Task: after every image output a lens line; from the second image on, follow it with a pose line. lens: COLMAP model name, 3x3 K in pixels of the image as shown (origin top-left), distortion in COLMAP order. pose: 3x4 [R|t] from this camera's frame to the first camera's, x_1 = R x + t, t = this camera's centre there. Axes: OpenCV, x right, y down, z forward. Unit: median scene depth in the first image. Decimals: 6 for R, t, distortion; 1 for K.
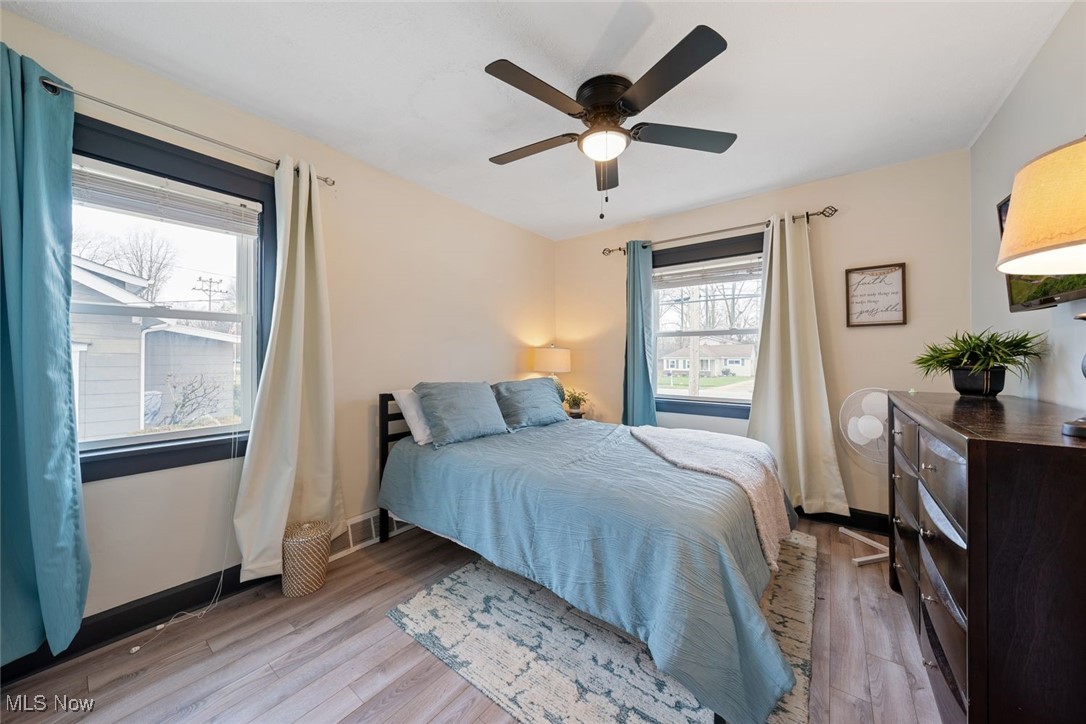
lens RADIAL K [[384.1, 0, 541.2], [0, 384.1, 349.9], [0, 0, 1]] dist [-0.000370, -0.000024]
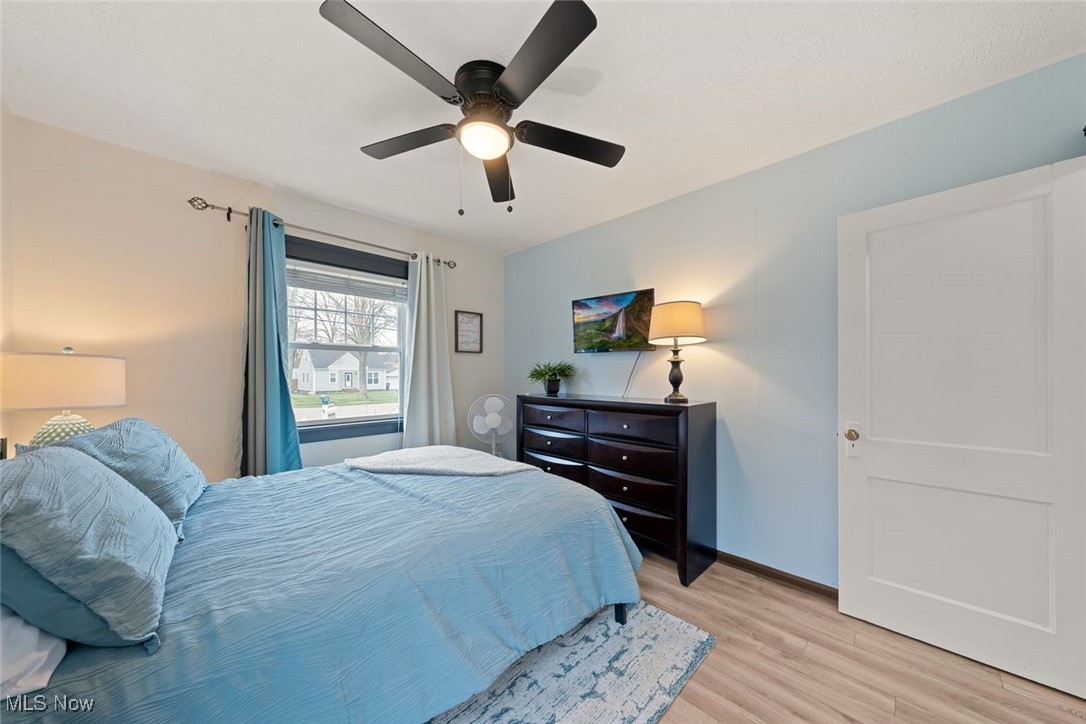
lens RADIAL K [[371.4, 0, 541.4], [0, 371.4, 368.0], [0, 0, 1]] dist [-0.001449, -0.000120]
pose [[0.130911, 0.013438, 0.991303, -0.487323], [-0.016701, 0.999796, -0.011348, 0.006478], [-0.991254, -0.015070, 0.131108, 0.537797]]
